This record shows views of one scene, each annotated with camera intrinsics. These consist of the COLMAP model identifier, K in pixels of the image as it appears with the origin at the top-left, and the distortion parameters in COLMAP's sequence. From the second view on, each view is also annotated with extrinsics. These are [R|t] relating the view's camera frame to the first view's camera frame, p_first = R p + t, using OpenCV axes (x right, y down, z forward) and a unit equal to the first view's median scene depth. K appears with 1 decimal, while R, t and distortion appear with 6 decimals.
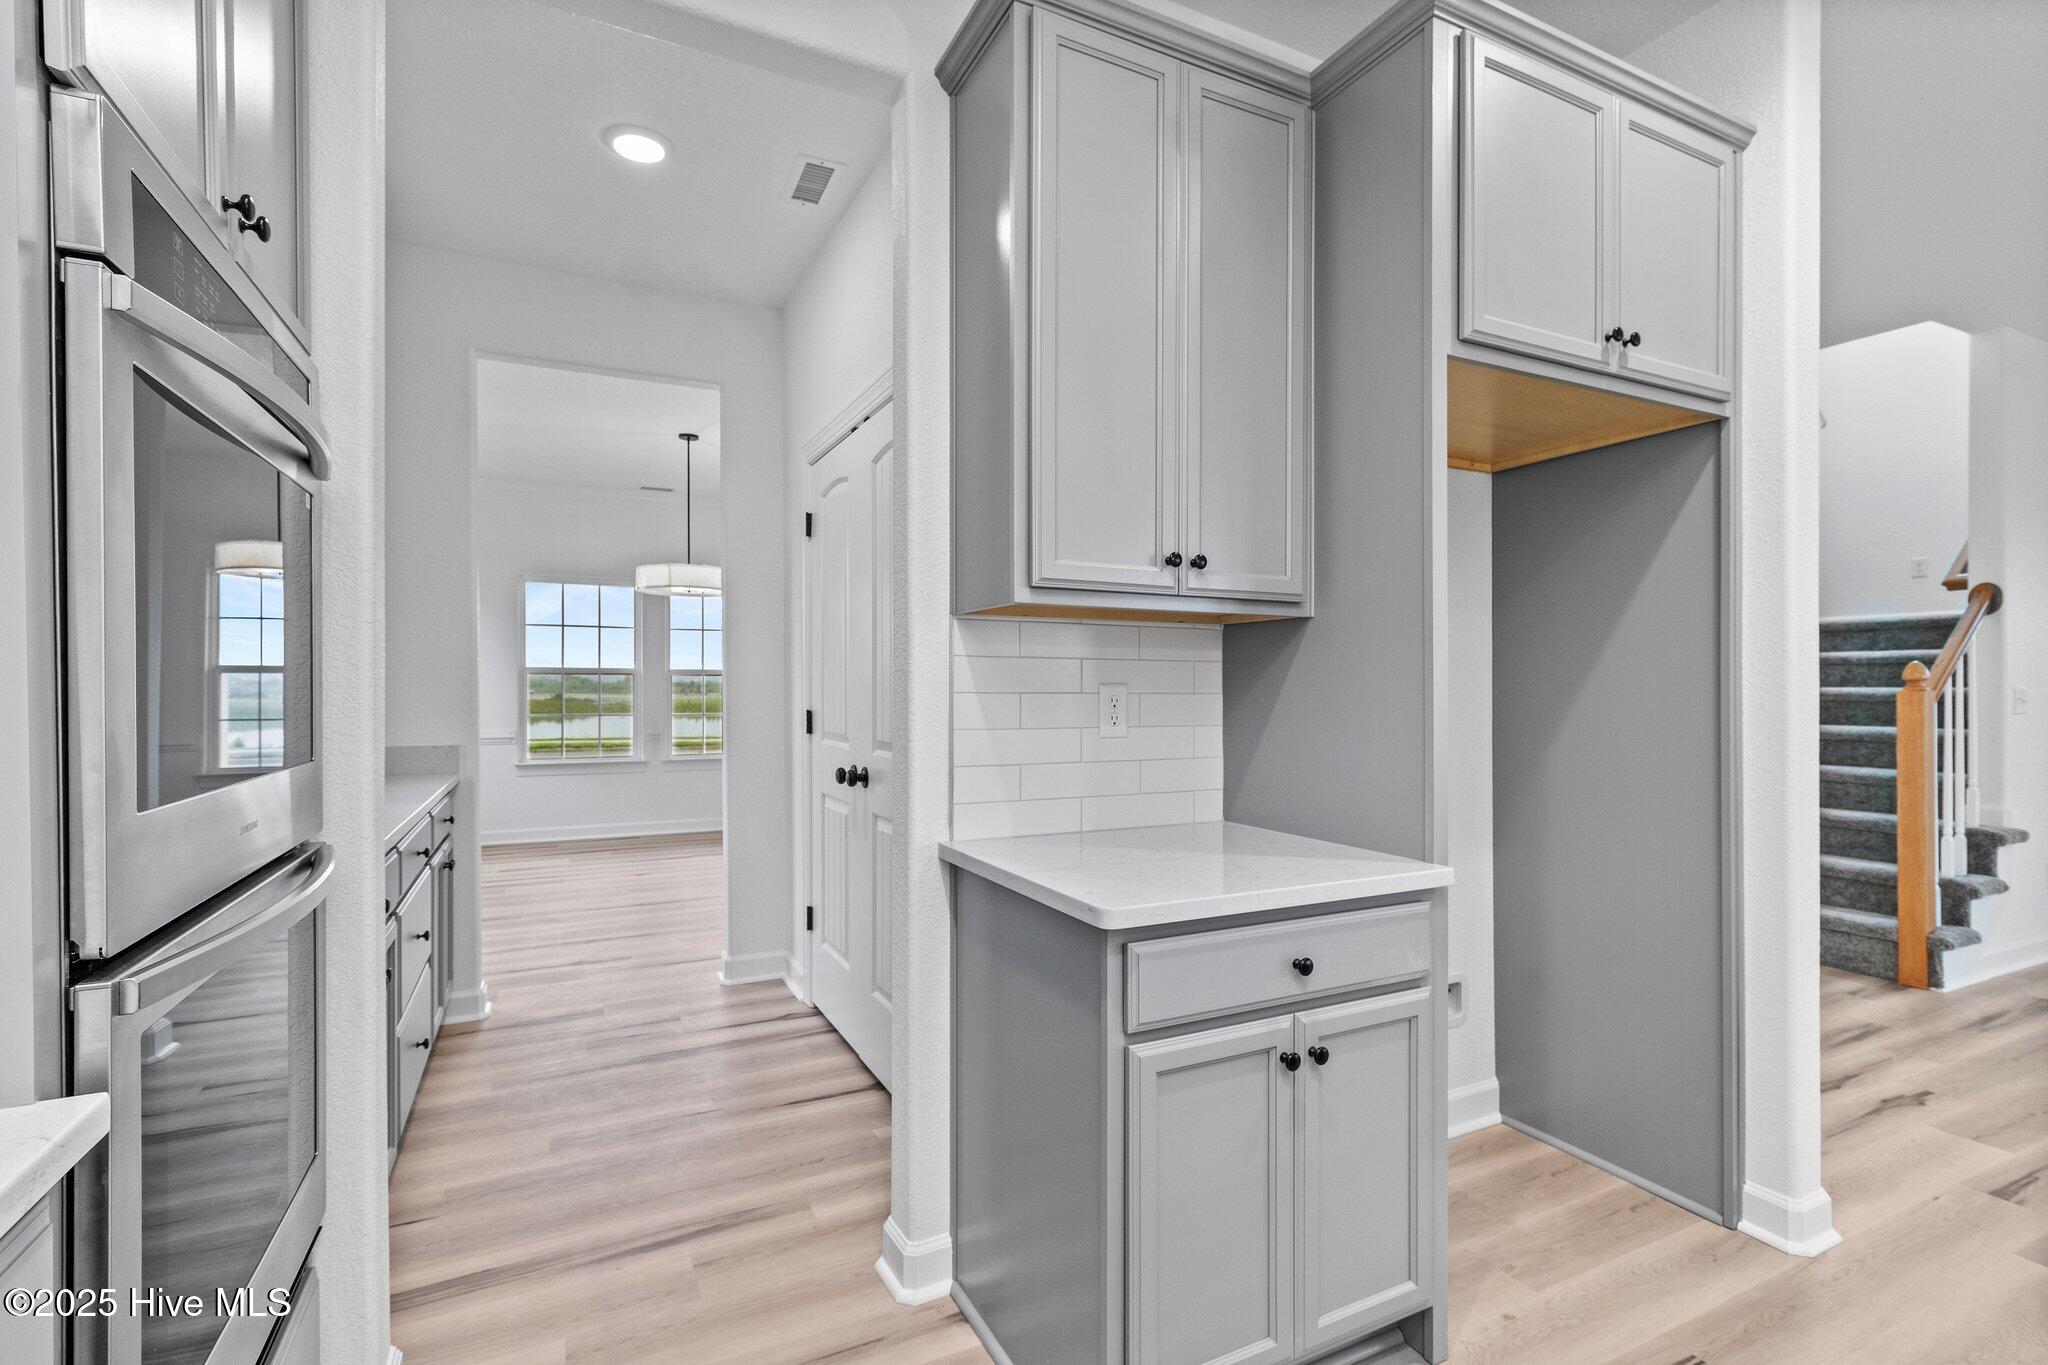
lens RADIAL K [[941.7, 0, 1034.5], [0, 941.7, 686.8], [0, 0, 1]] dist [0.001807, -0.000210]
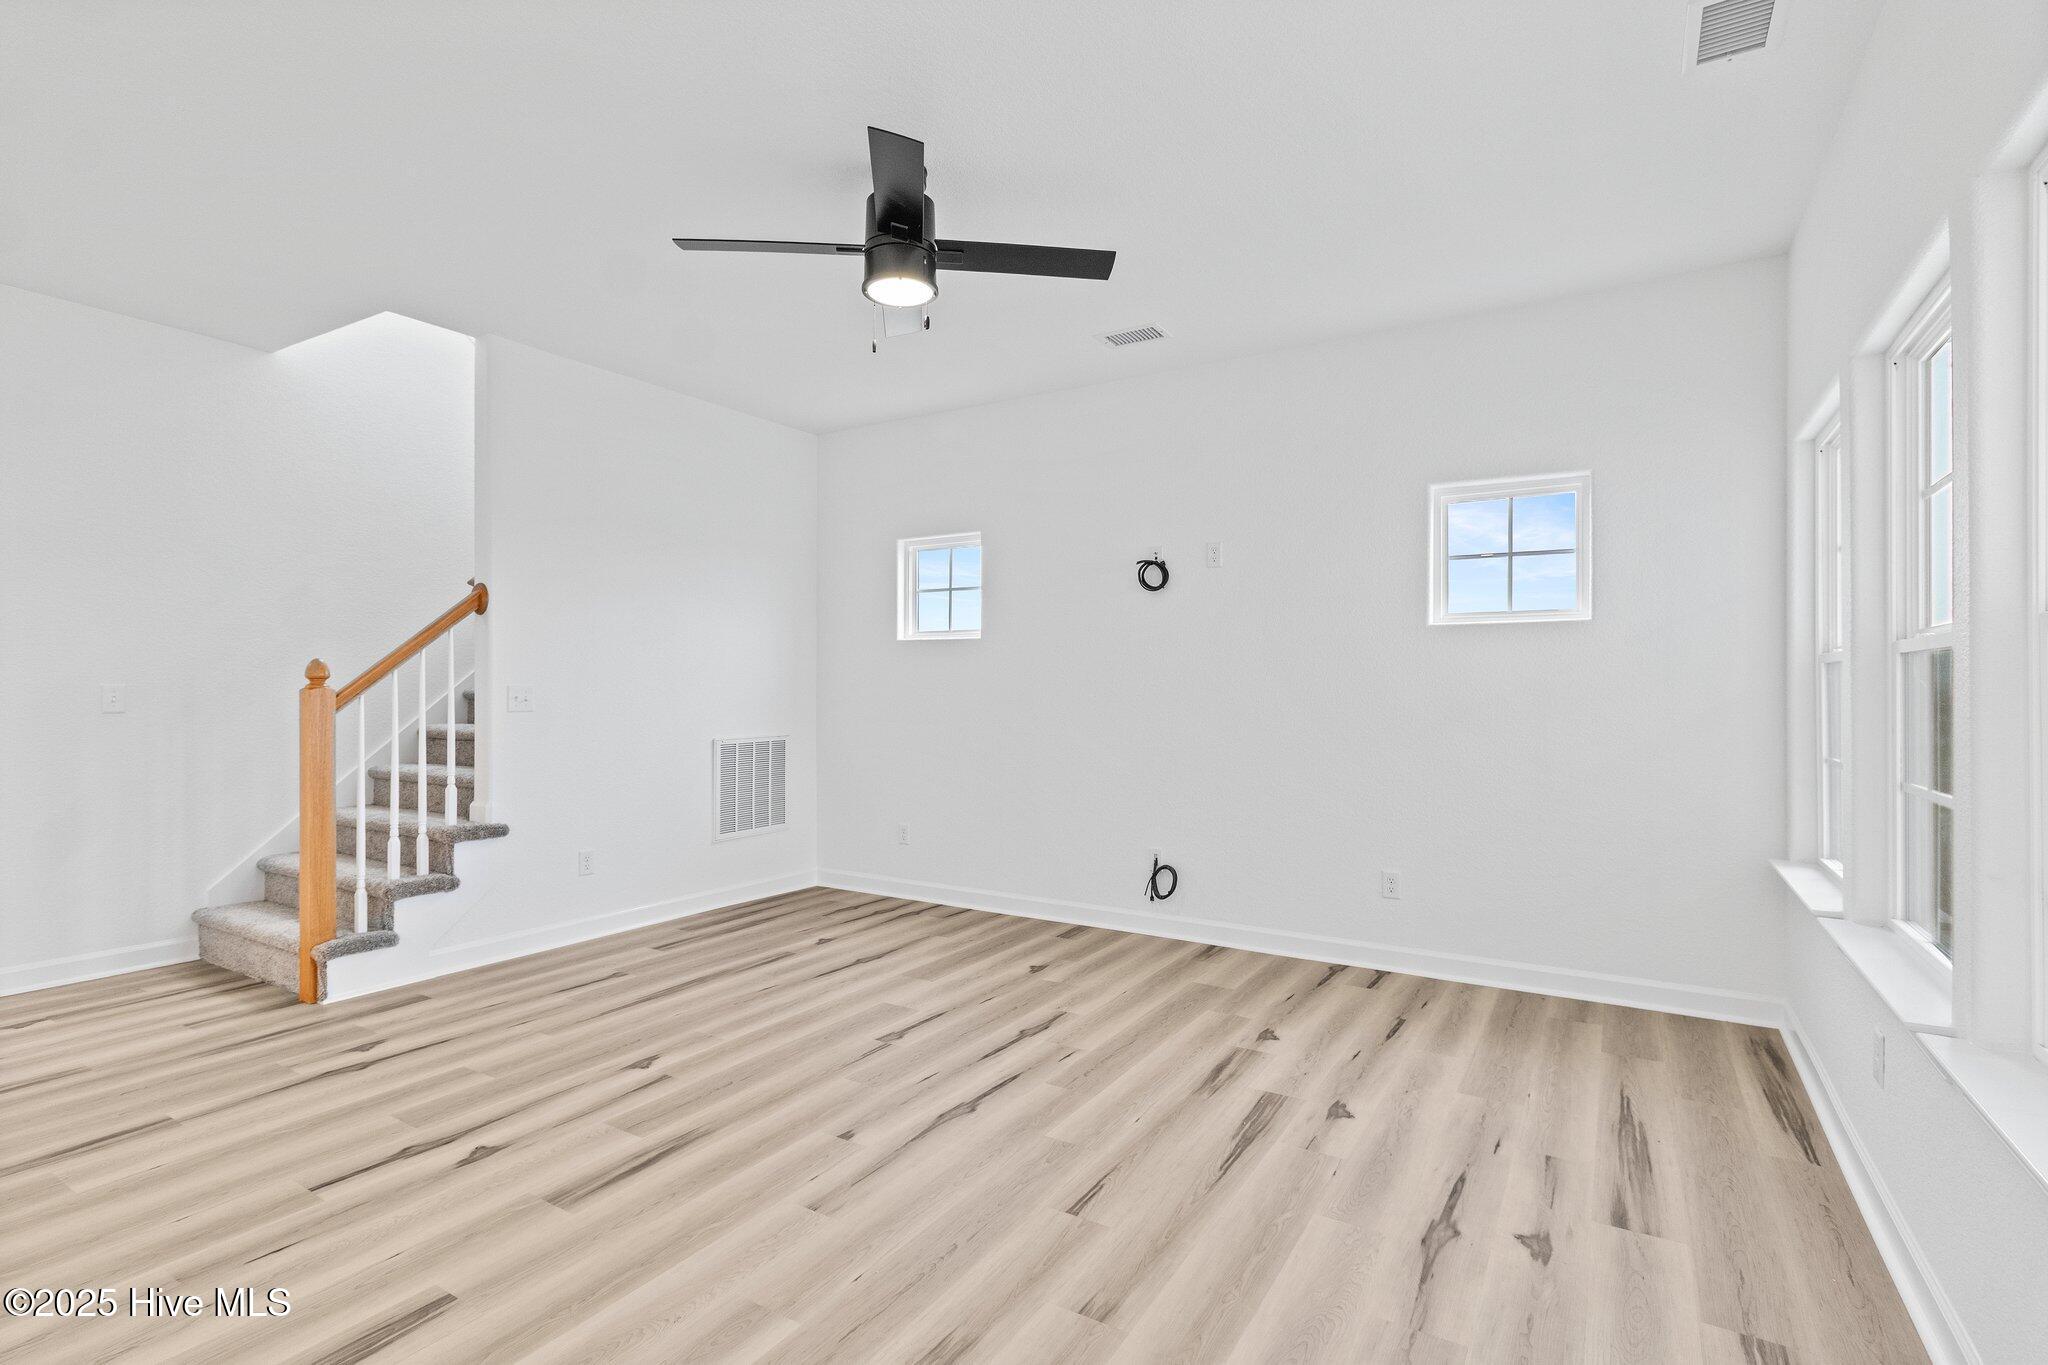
lens RADIAL K [[964.0, 0, 1024.0], [0, 964.0, 682.5], [0, 0, 1]] dist [0.001940, 0.000158]
pose [[0.851431, 0.005540, 0.524438, 2.025509], [-0.002321, 0.999974, -0.006796, 0.002839], [-0.524462, 0.004569, 0.851422, -0.403154]]
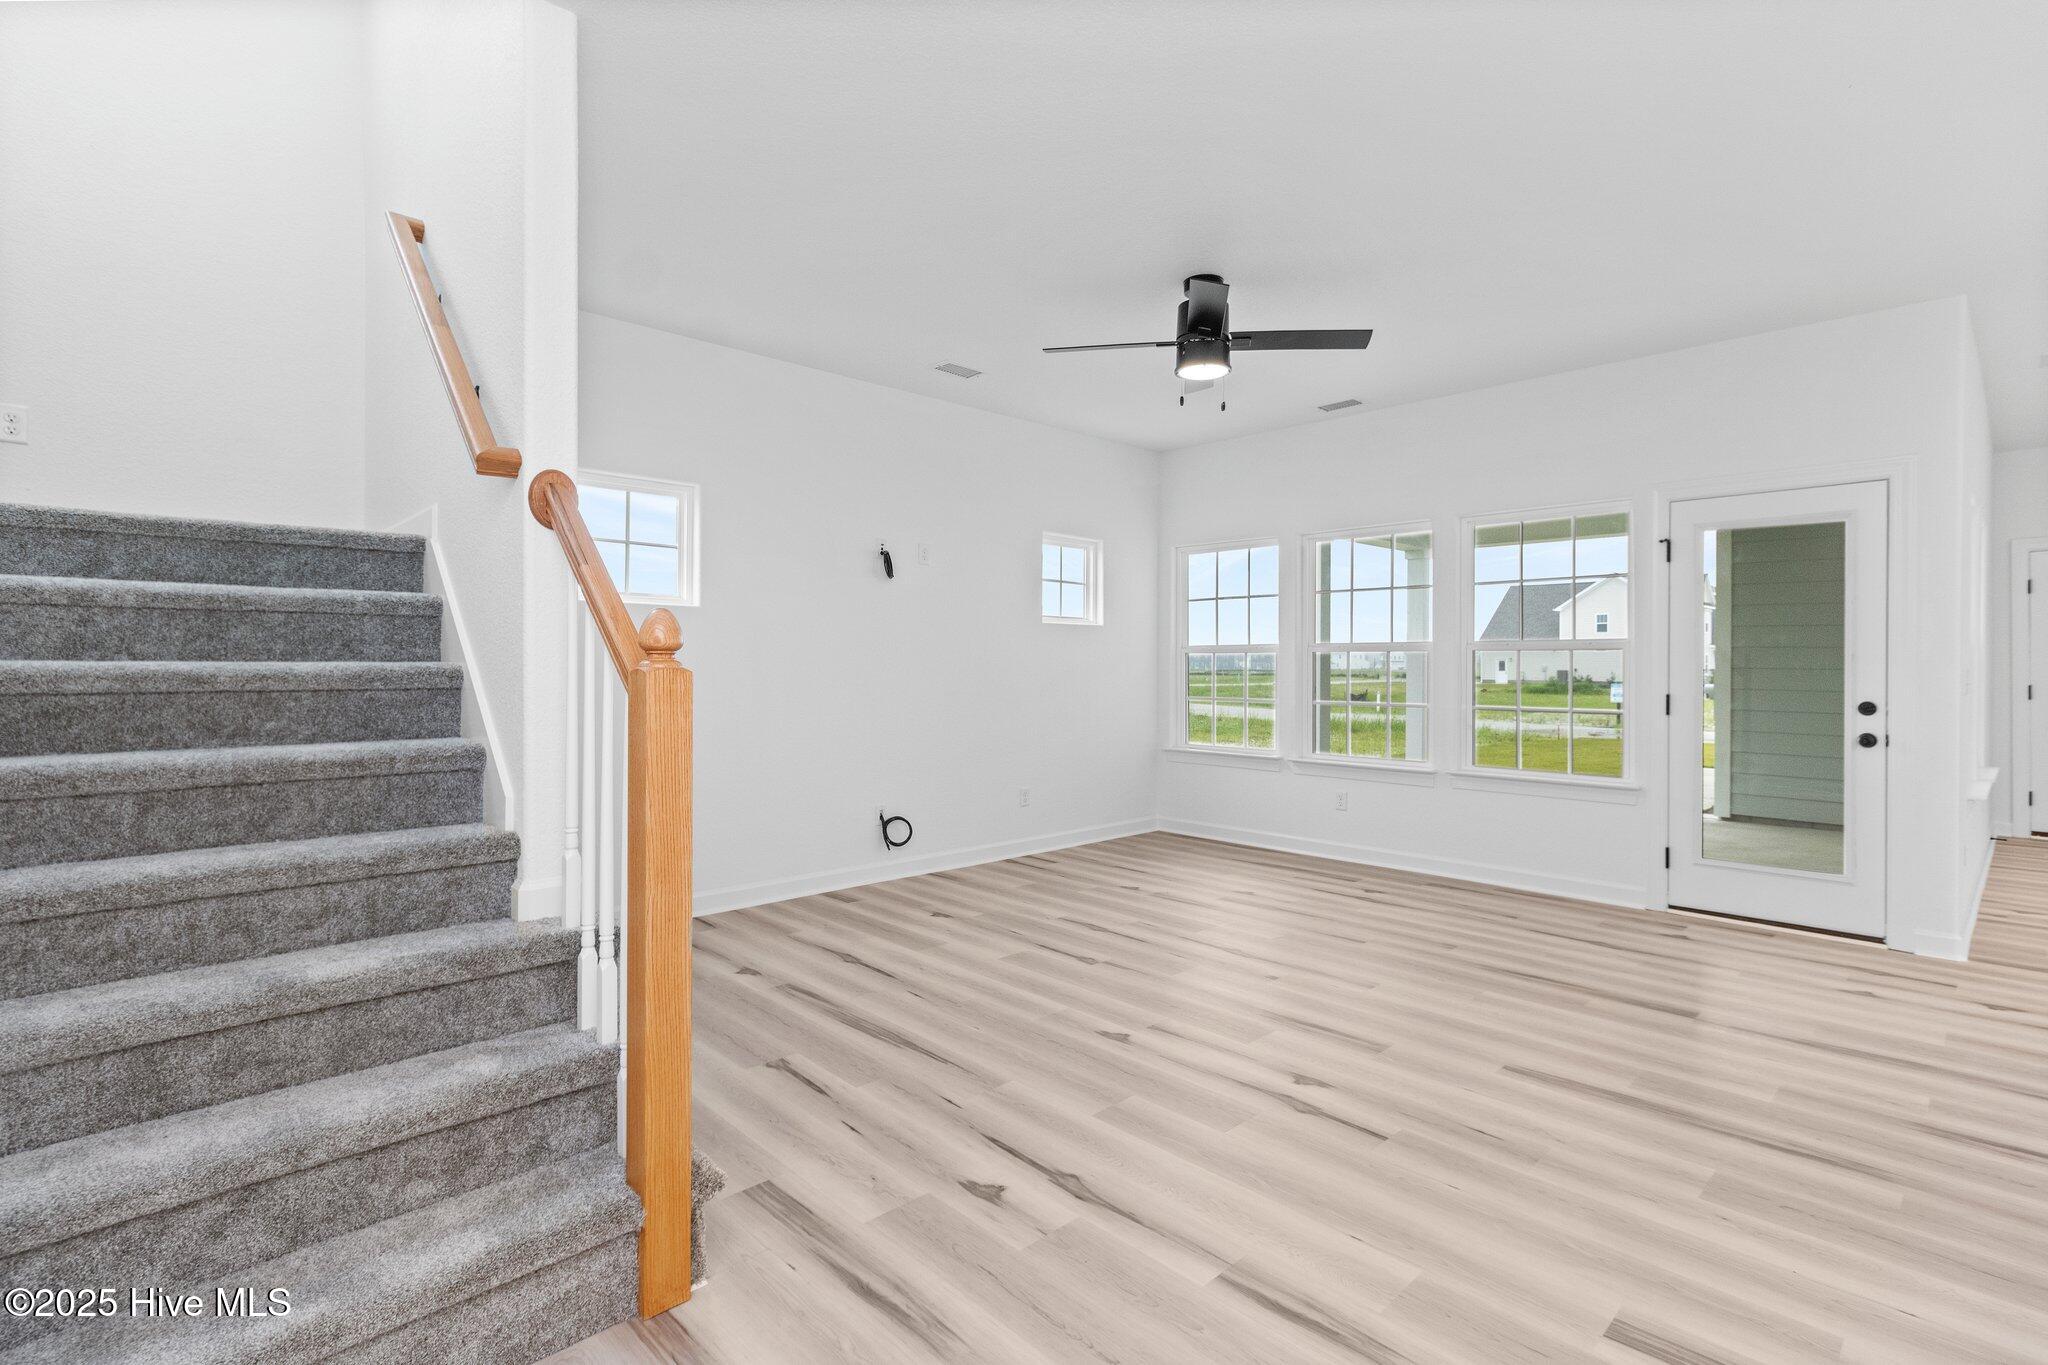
lens RADIAL K [[956.4, 0, 1036.0], [0, 956.4, 665.0], [0, 0, 1]] dist [0.000455, -0.000351]
pose [[-0.295979, -0.001062, 0.955194, 0.840722], [-0.001676, 0.999998, 0.000593, 0.000997], [-0.955193, -0.001425, -0.295980, 1.887785]]
